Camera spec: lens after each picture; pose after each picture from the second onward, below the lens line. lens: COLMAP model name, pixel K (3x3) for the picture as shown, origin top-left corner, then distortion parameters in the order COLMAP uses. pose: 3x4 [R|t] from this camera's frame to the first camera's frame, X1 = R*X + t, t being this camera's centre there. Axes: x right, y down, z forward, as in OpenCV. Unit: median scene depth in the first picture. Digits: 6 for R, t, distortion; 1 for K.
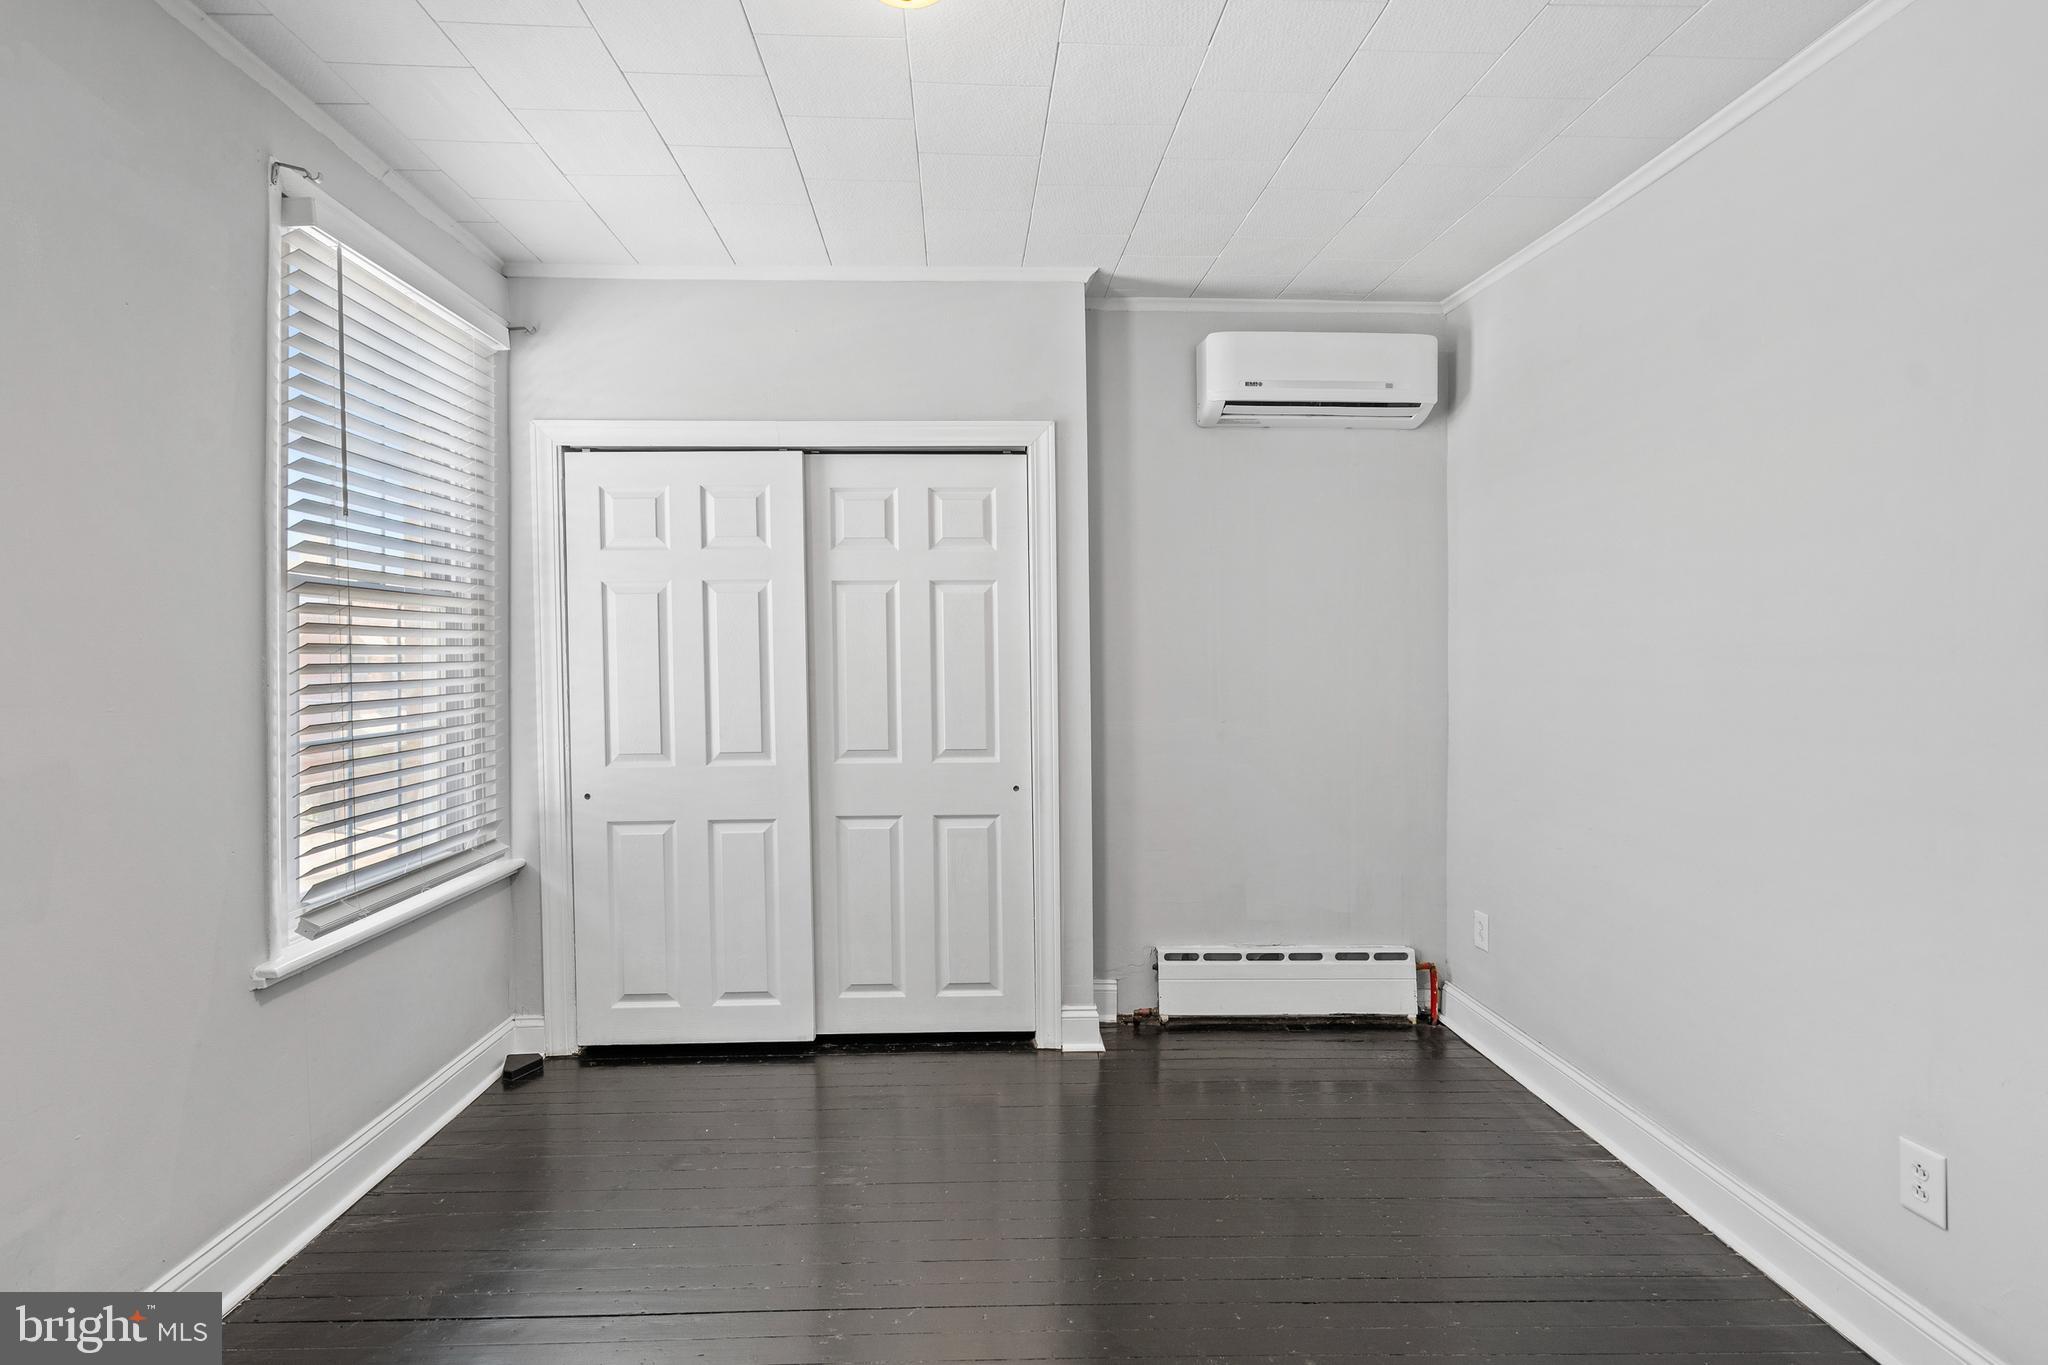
lens RADIAL K [[941.9, 0, 1027.0], [0, 941.9, 681.9], [0, 0, 1]] dist [-0.003204, 0.001699]
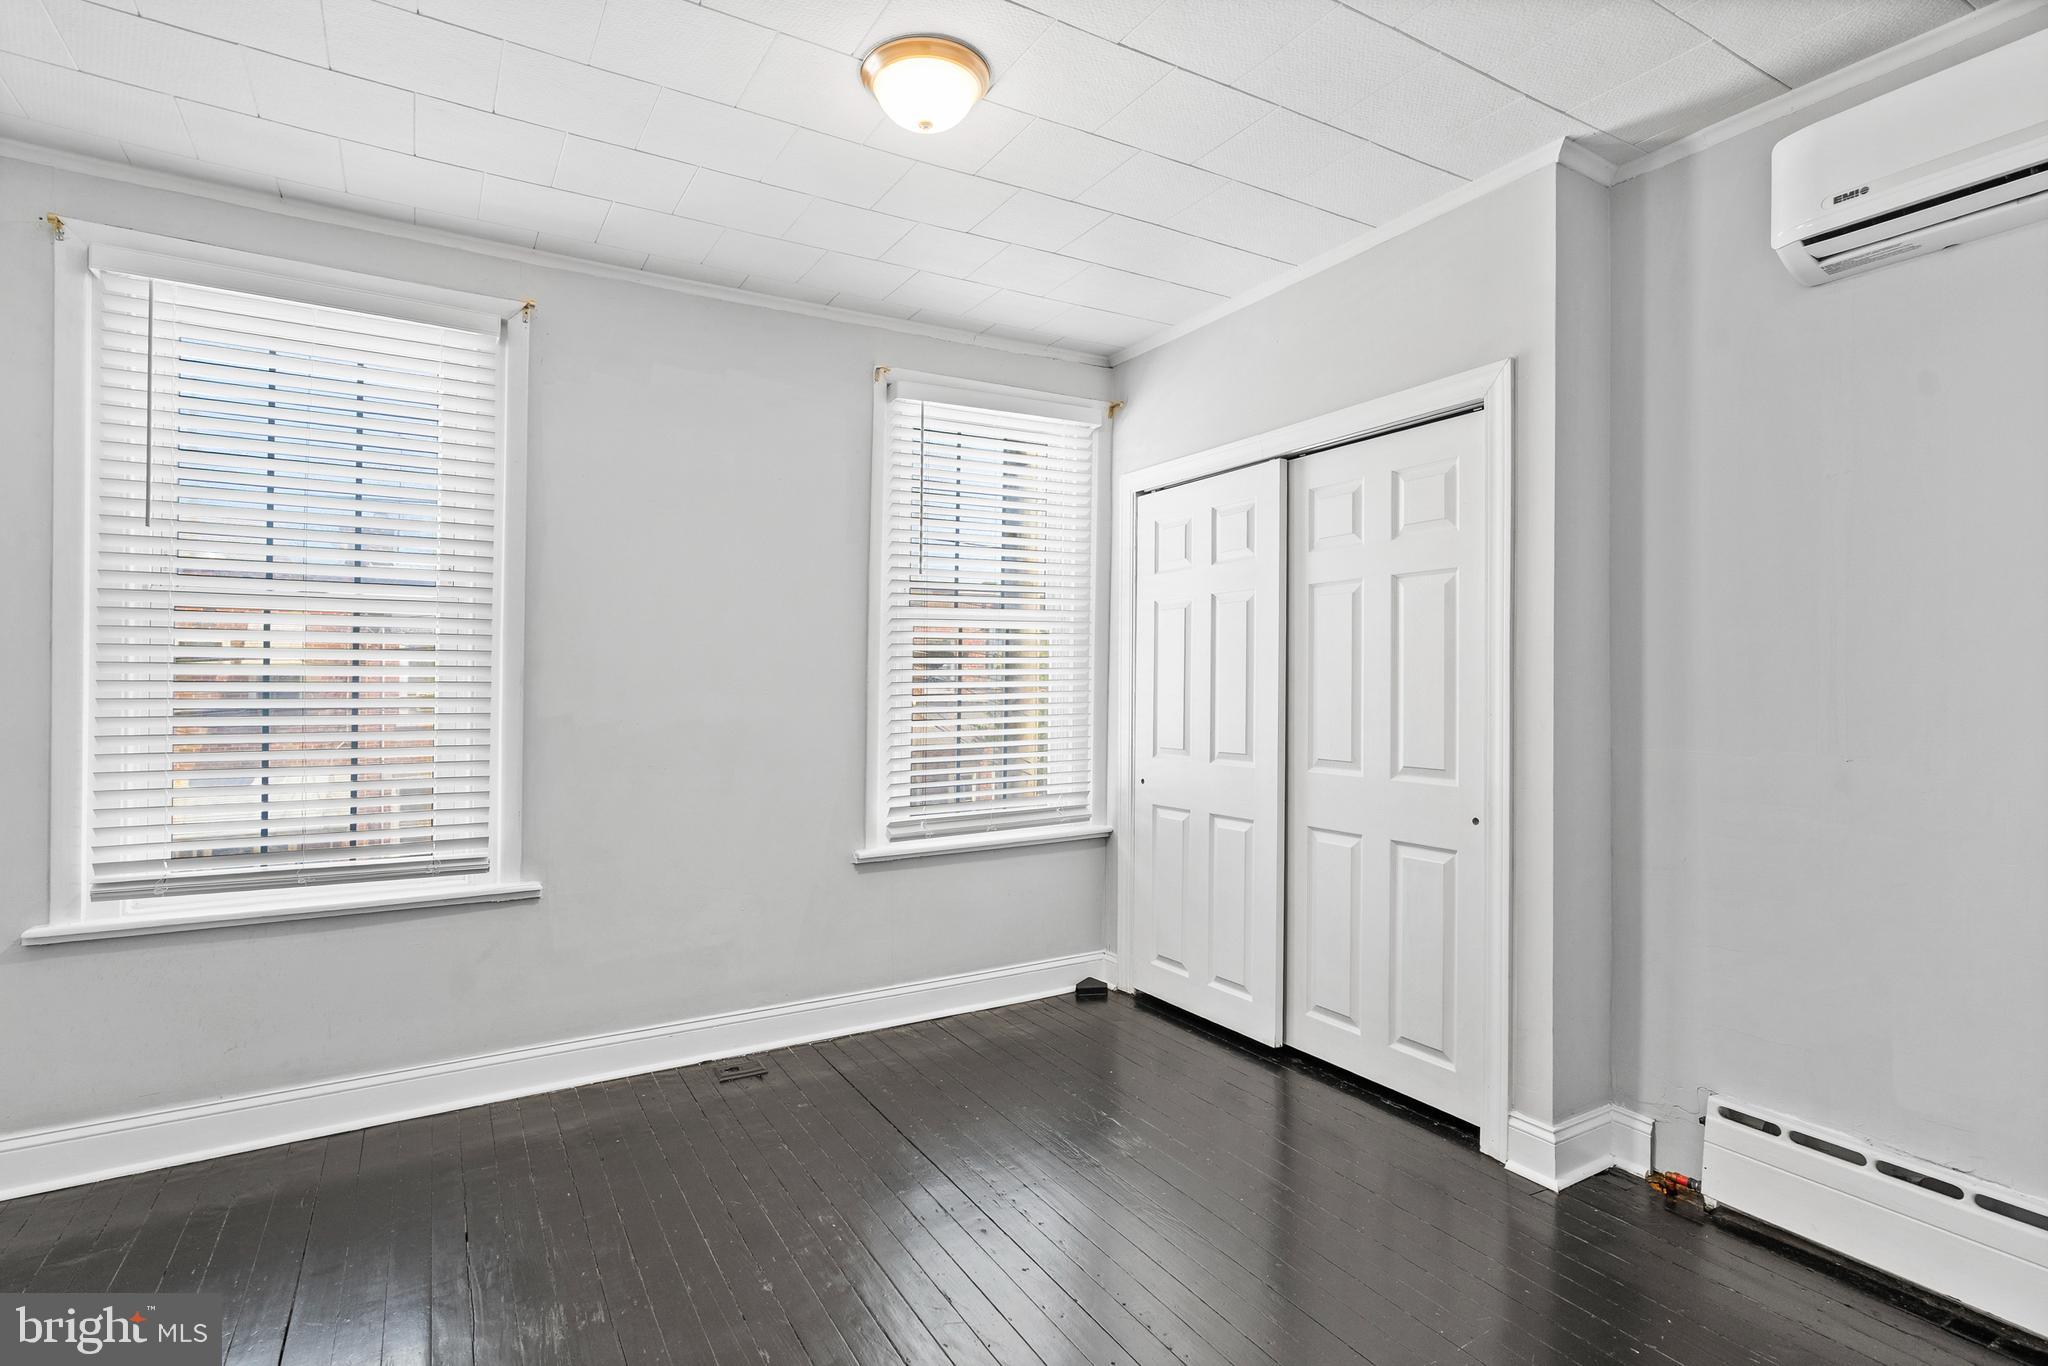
lens RADIAL K [[989.9, 0, 1022.2], [0, 989.9, 681.6], [0, 0, 1]] dist [0.005723, -0.000040]
pose [[0.486598, 0.002944, -0.873621, 0.545768], [-0.019995, 0.999770, -0.007768, 0.007513], [0.873397, 0.021248, 0.486545, 0.243892]]
